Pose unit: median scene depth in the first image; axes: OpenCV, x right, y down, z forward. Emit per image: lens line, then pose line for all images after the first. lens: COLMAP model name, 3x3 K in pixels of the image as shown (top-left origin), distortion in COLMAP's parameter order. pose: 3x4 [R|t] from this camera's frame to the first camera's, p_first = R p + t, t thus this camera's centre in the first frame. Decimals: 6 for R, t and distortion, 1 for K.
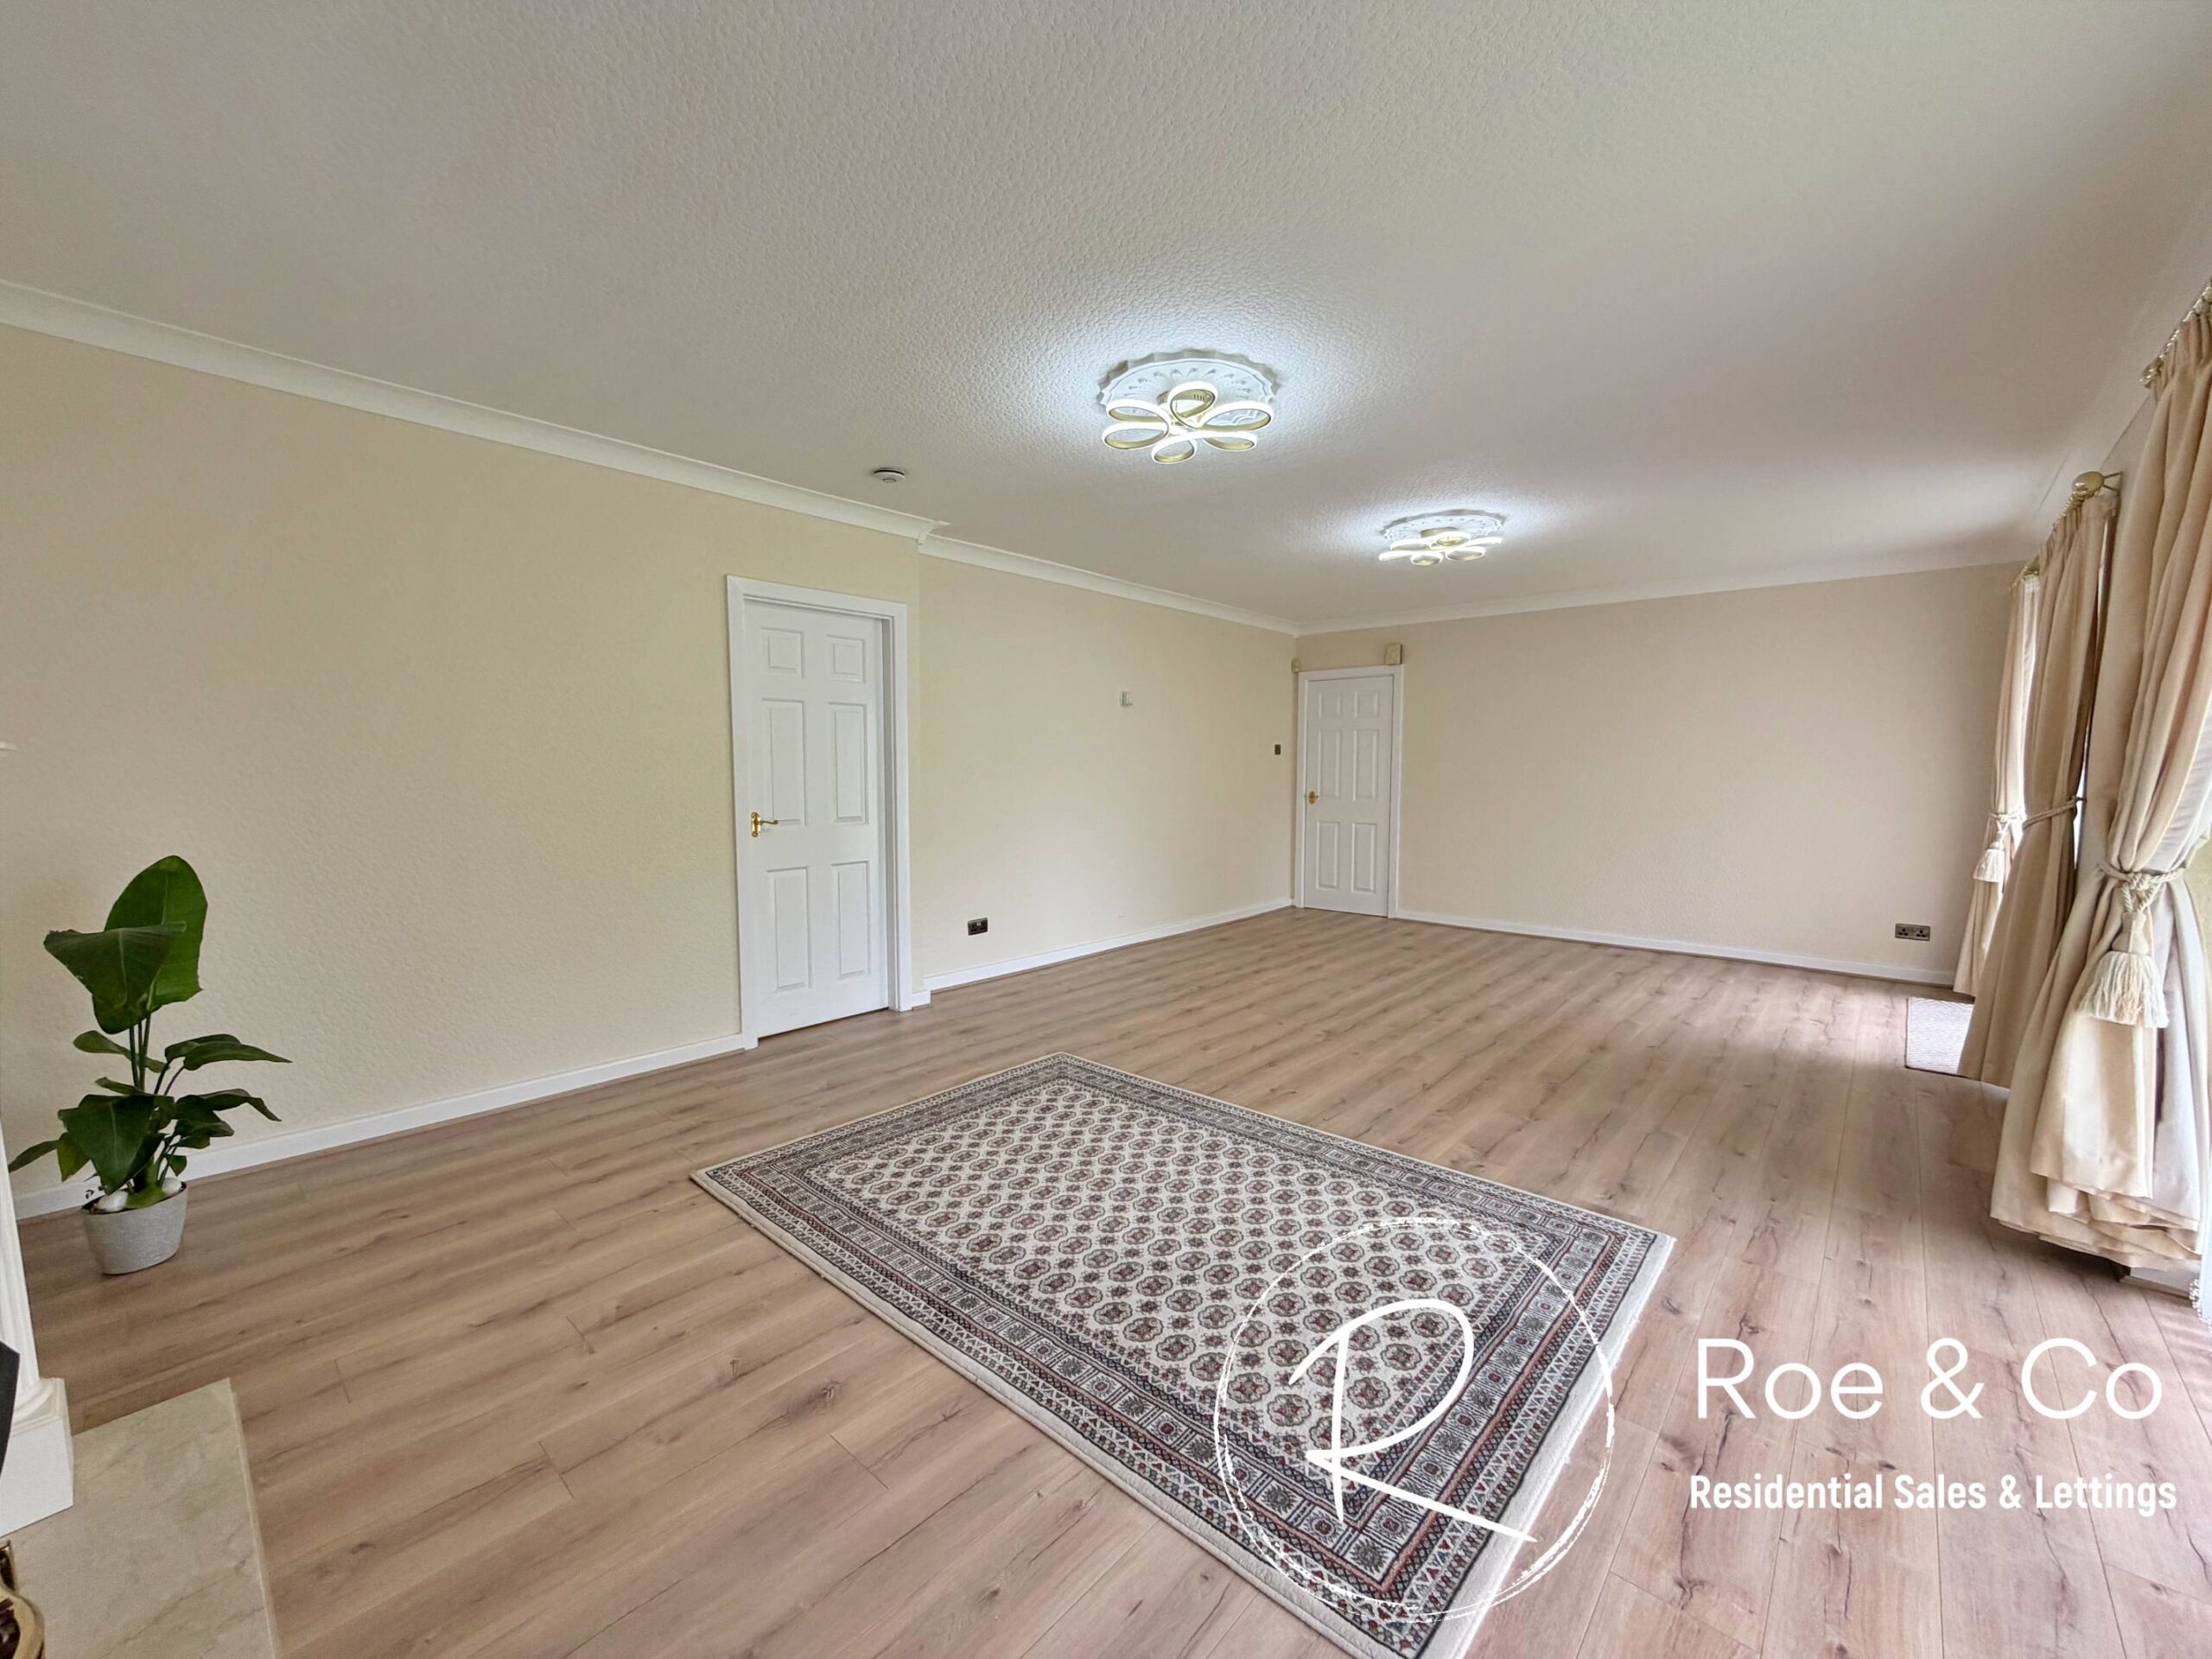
lens RADIAL K [[884.0, 0, 1102.5], [0, 884.0, 824.0], [0, 0, 1]] dist [0.000215, -0.000649]
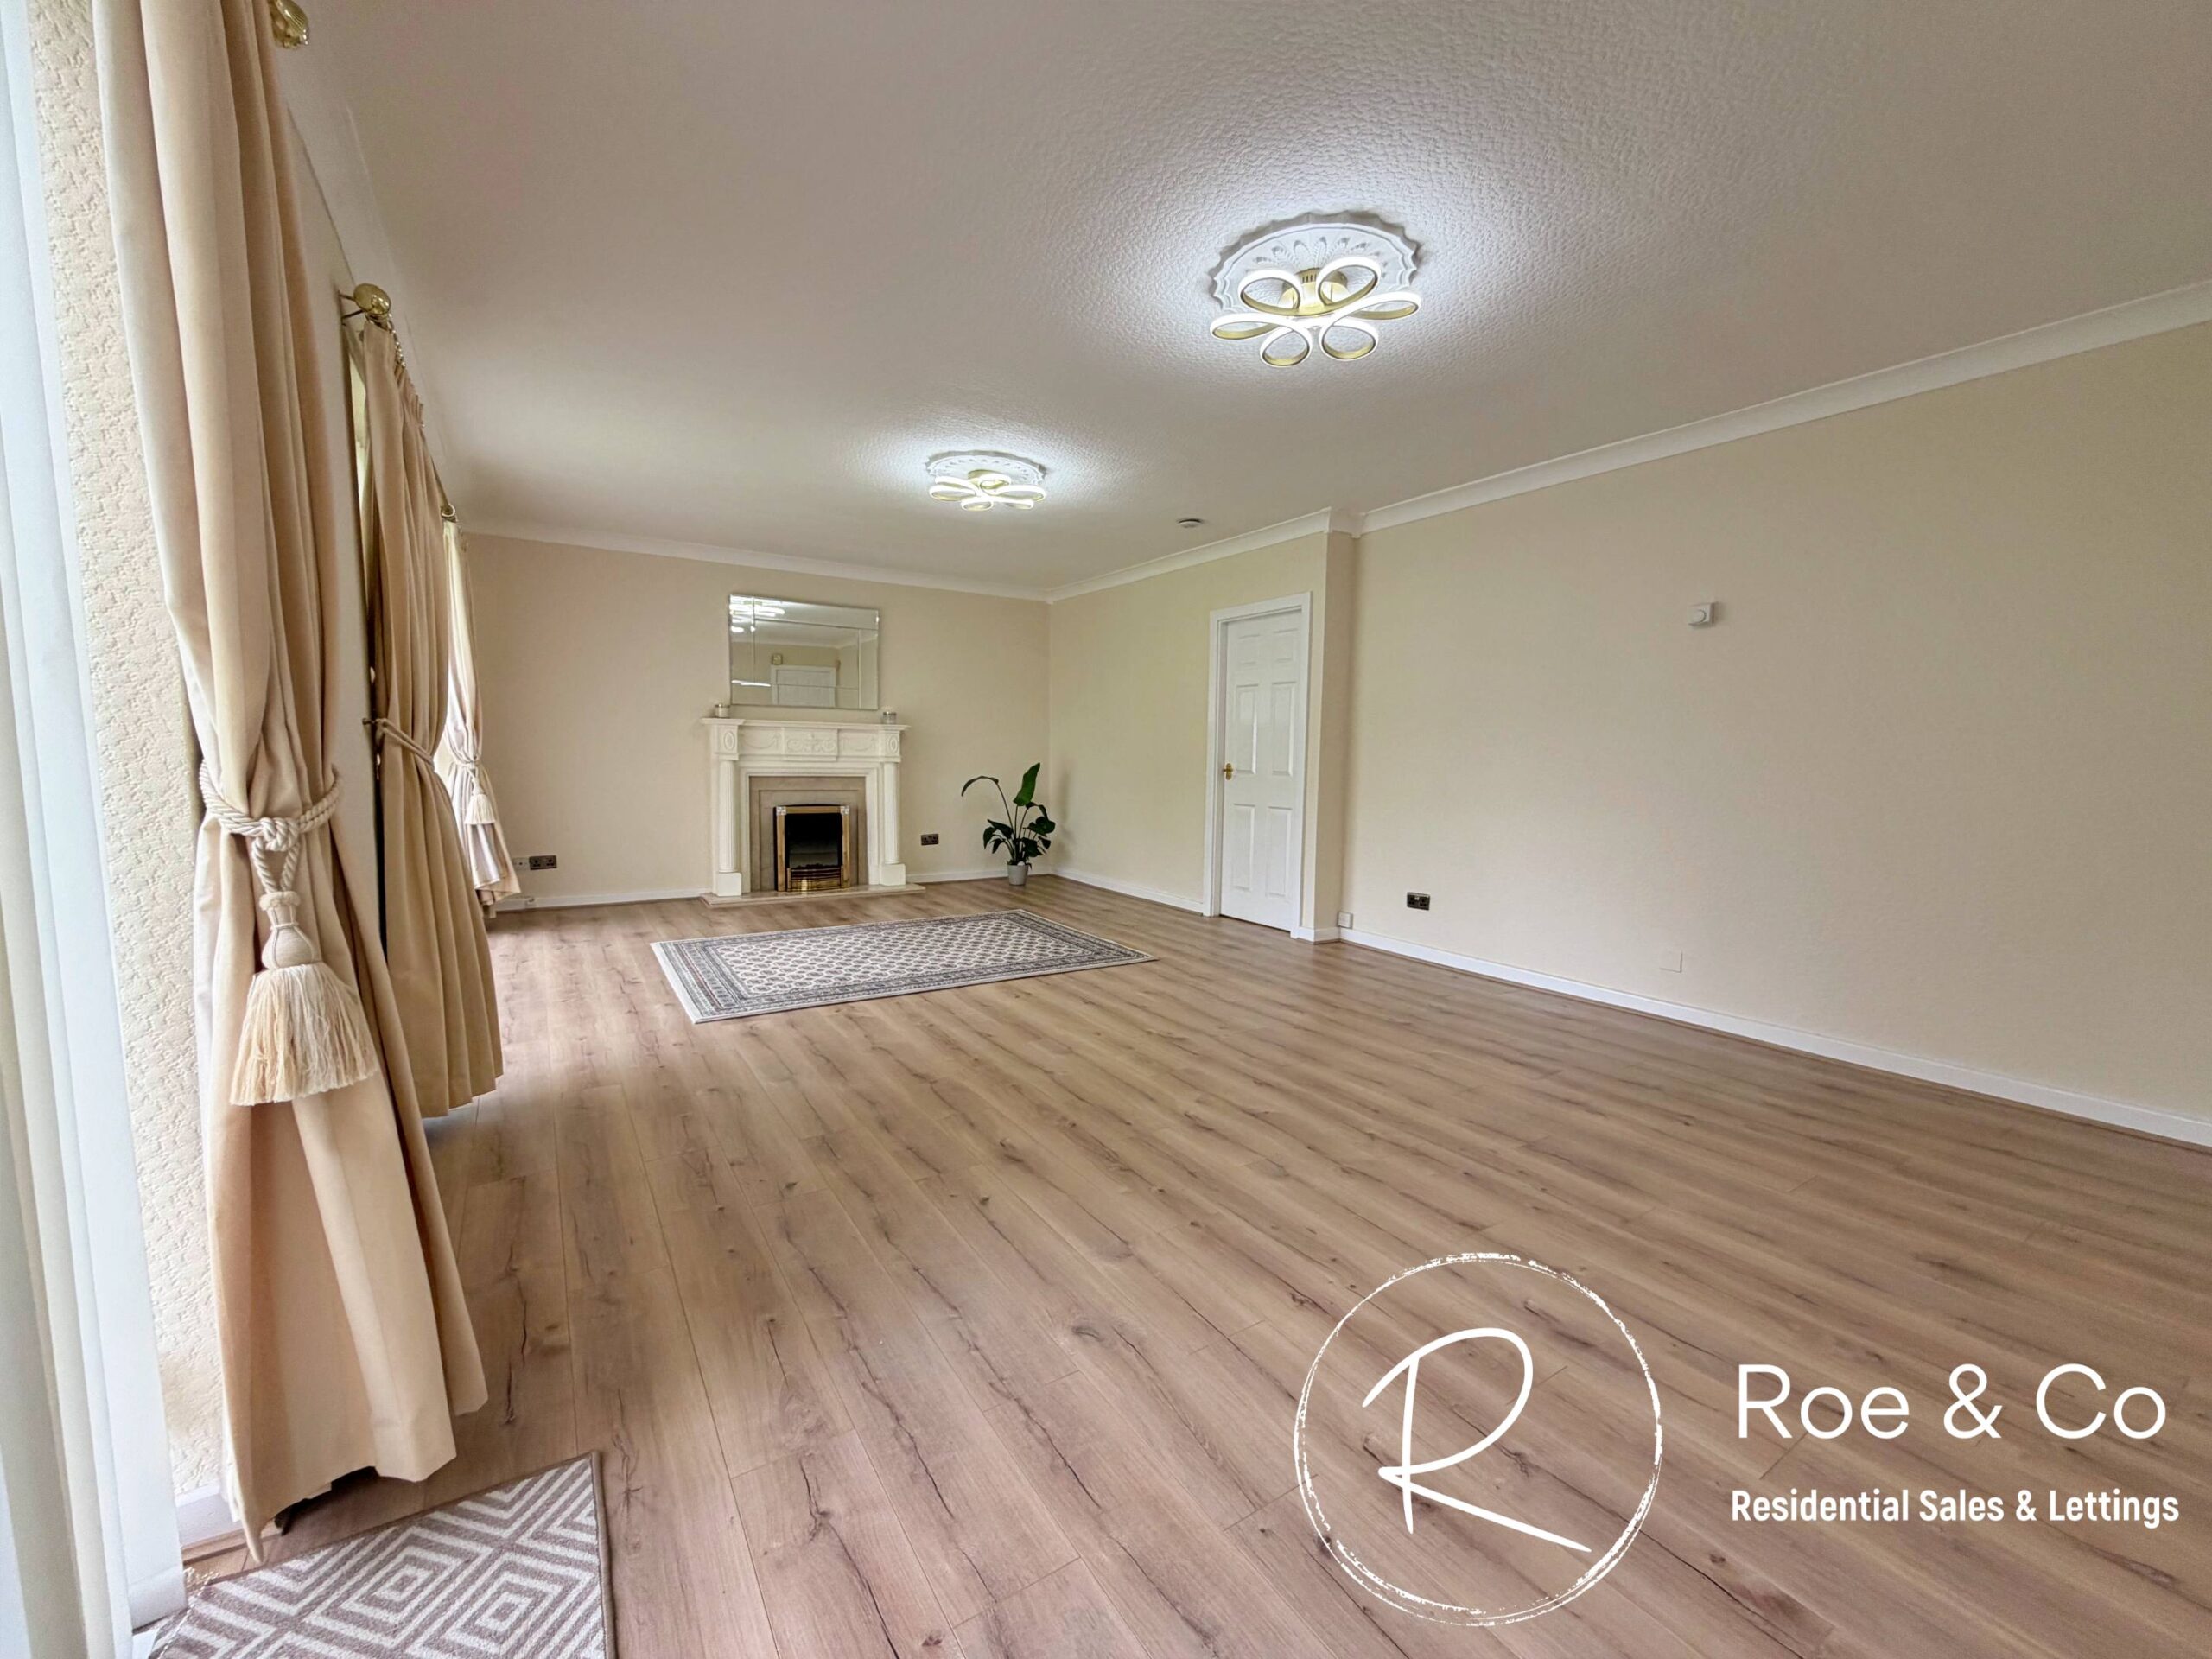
lens RADIAL K [[884.0, 0, 1105.1], [0, 884.0, 846.9], [0, 0, 1]] dist [0.000215, -0.000649]
pose [[-0.258072, 0.097058, -0.961238, 1.405974], [-0.080077, 0.989369, 0.121397, -0.048343], [0.962801, 0.108302, -0.247557, 1.501043]]
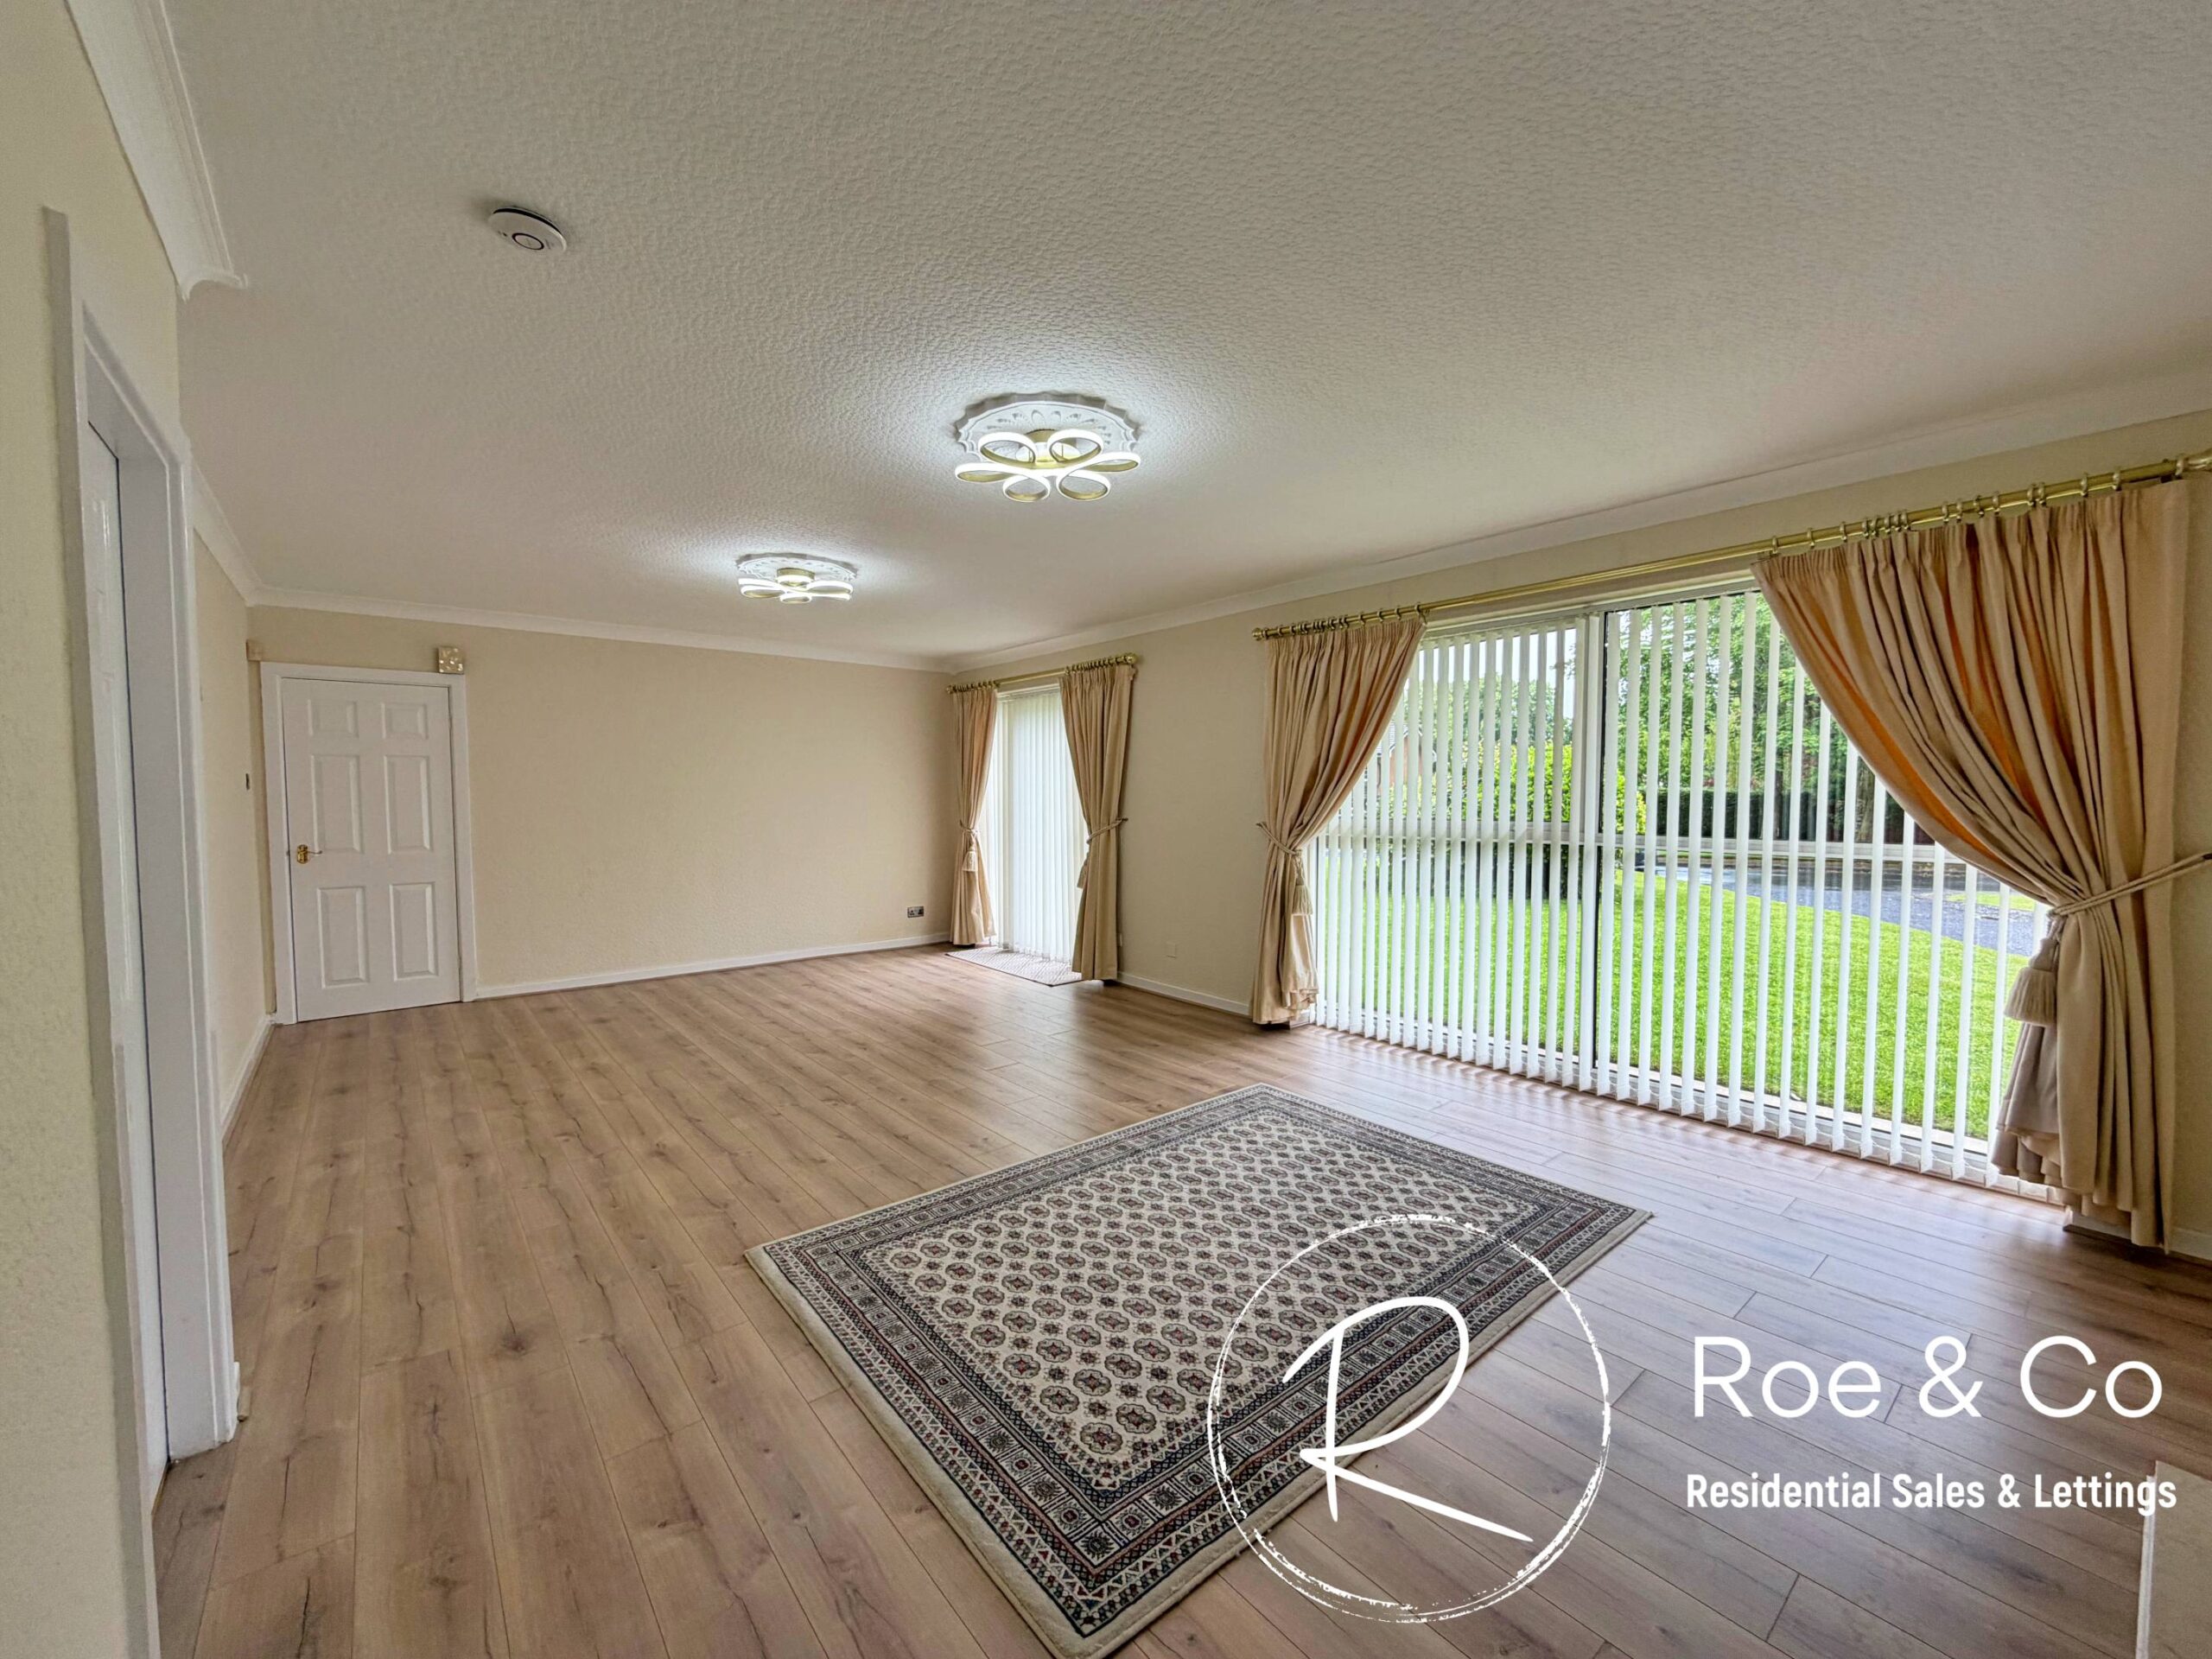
lens RADIAL K [[884.0, 0, 1101.2], [0, 884.0, 828.9], [0, 0, 1]] dist [0.000215, -0.000649]
pose [[0.151229, -0.046839, 0.987388, -0.803432], [0.066828, 0.997076, 0.037063, -0.082662], [-0.986237, 0.060381, 0.153917, 0.755860]]
